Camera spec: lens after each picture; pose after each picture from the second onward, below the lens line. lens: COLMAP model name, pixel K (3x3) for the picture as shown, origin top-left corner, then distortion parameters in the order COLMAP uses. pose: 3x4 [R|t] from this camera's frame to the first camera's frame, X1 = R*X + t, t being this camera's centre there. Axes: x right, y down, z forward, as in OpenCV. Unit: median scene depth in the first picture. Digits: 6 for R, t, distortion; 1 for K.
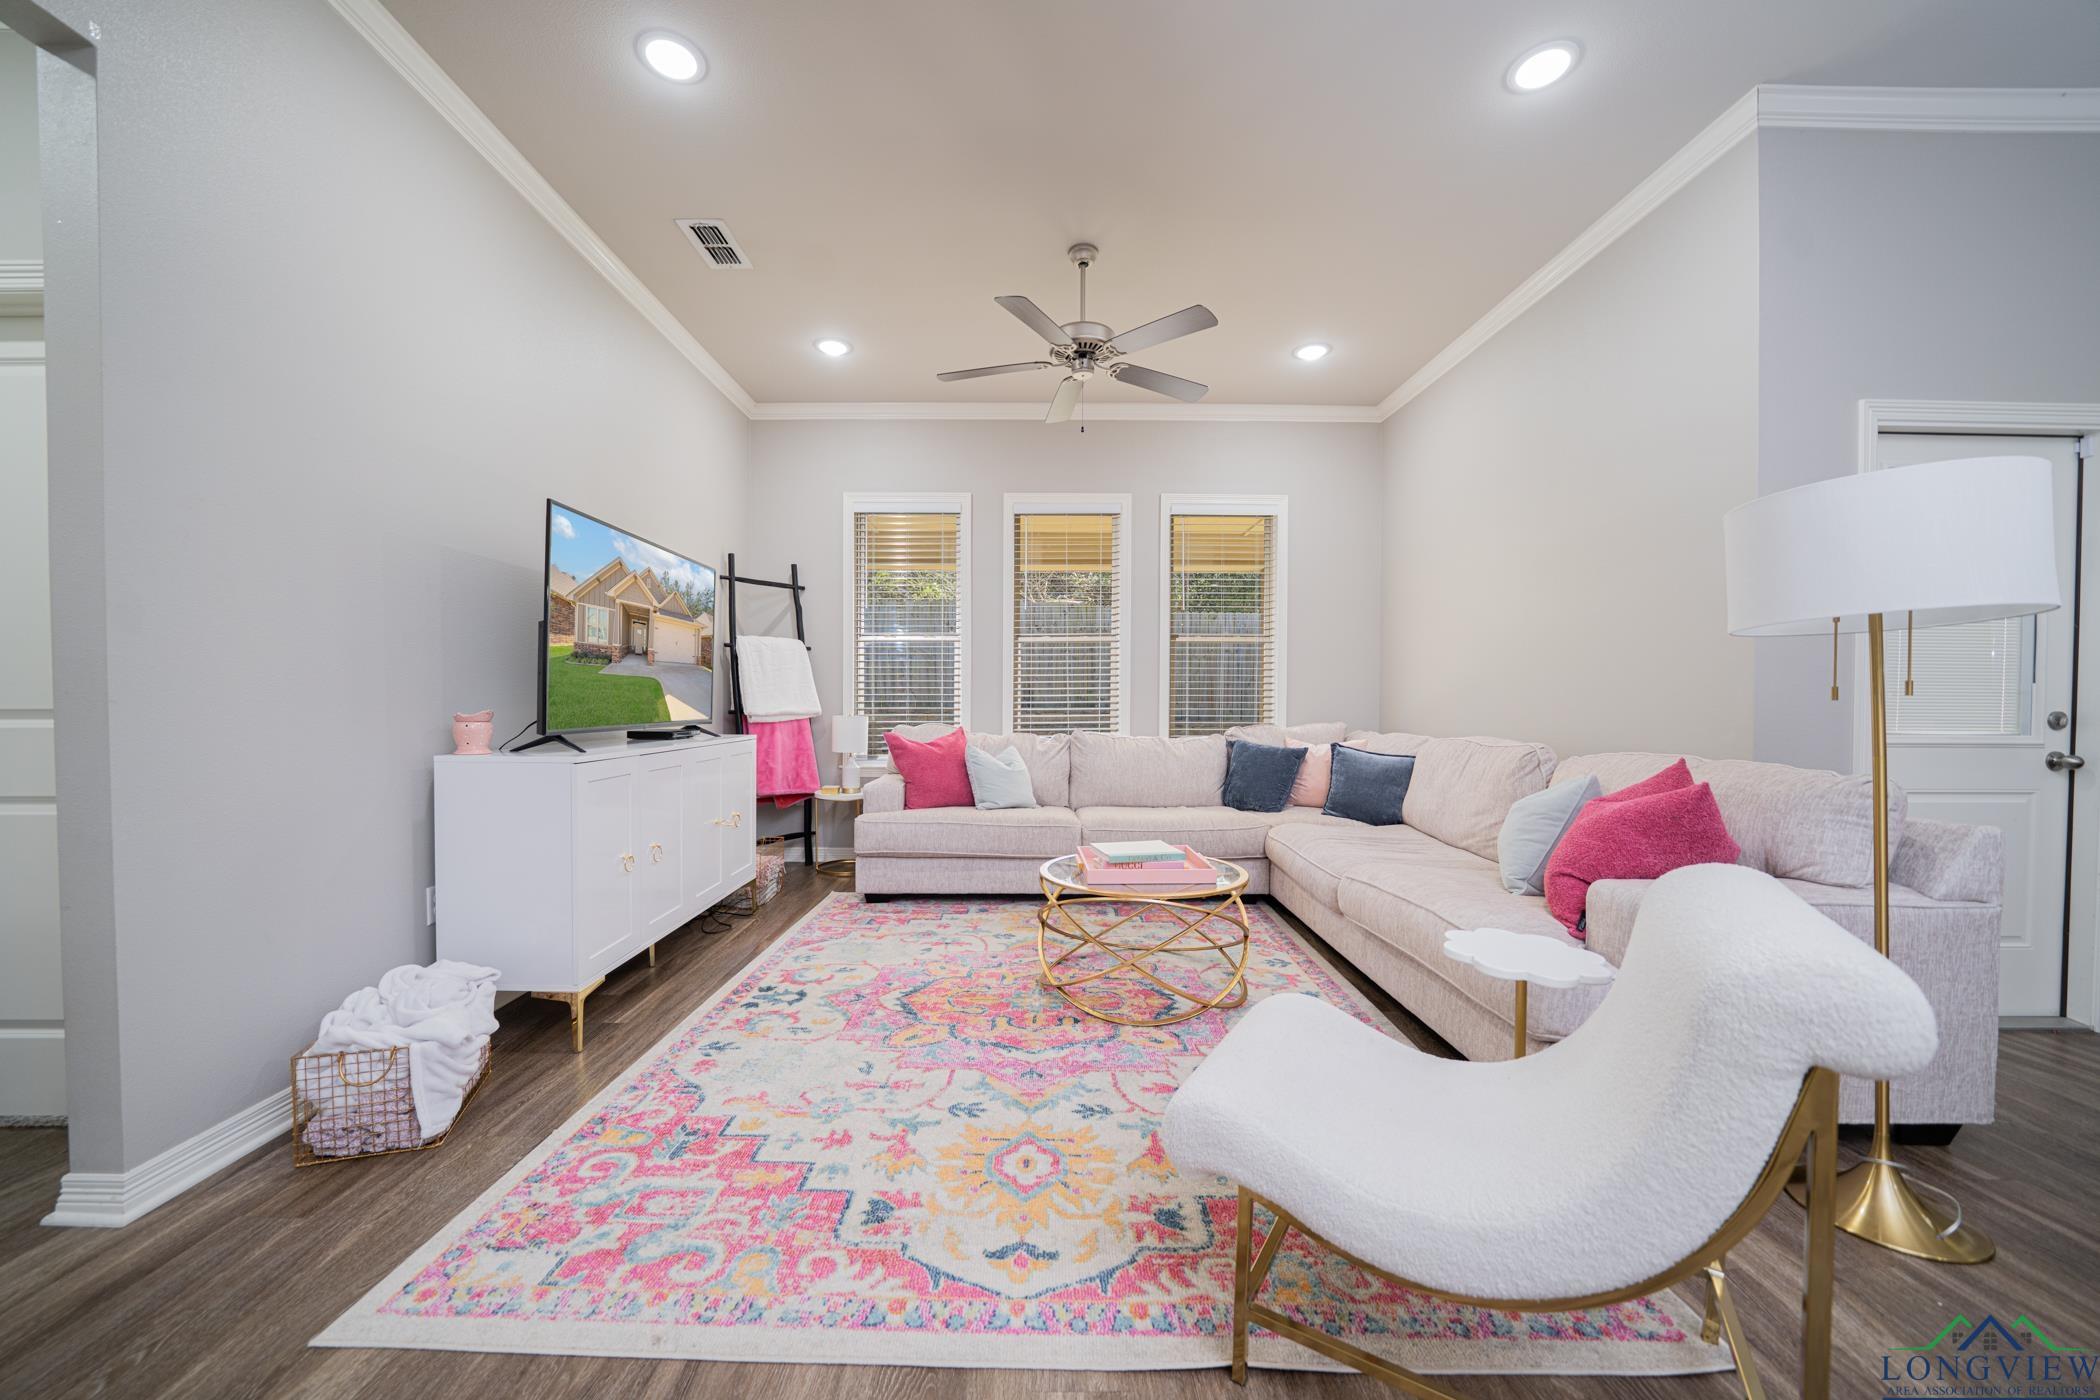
lens RADIAL K [[736.6, 0, 1034.4], [0, 736.6, 713.7], [0, 0, 1]] dist [-0.007585, -0.000007]
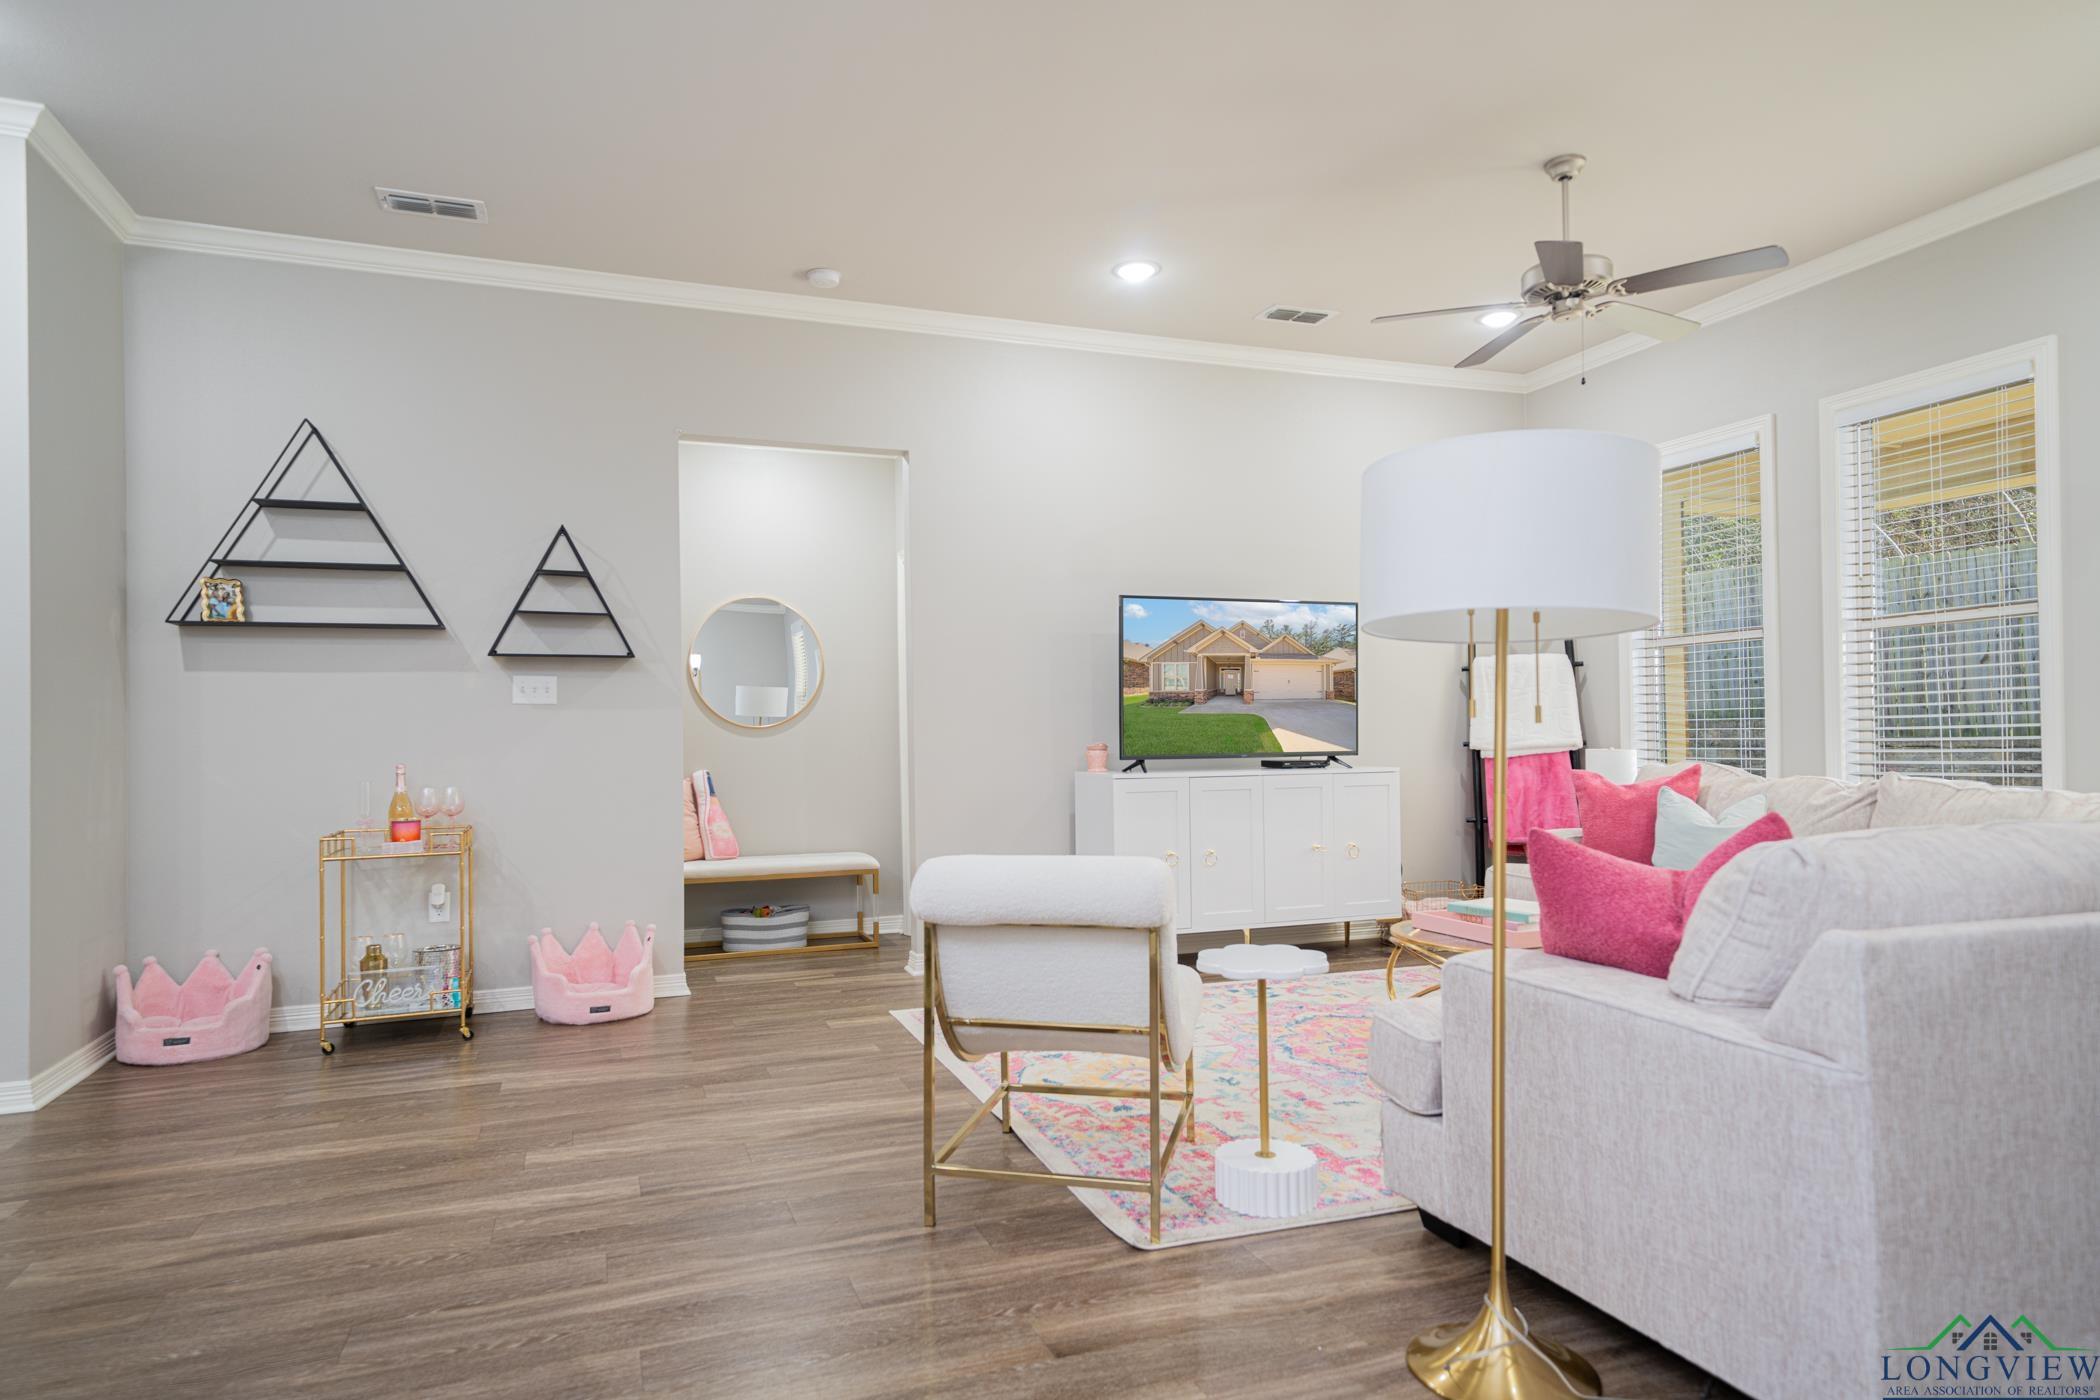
lens RADIAL K [[1227.6, 0, 1048.9], [0, 1227.6, 728.0], [0, 0, 1]] dist [0.000063, 0.000488]
pose [[0.342408, -0.012130, -0.939473, 1.255615], [-0.006381, 0.999864, -0.015235, 0.005382], [0.939530, 0.011211, 0.342284, 0.033863]]
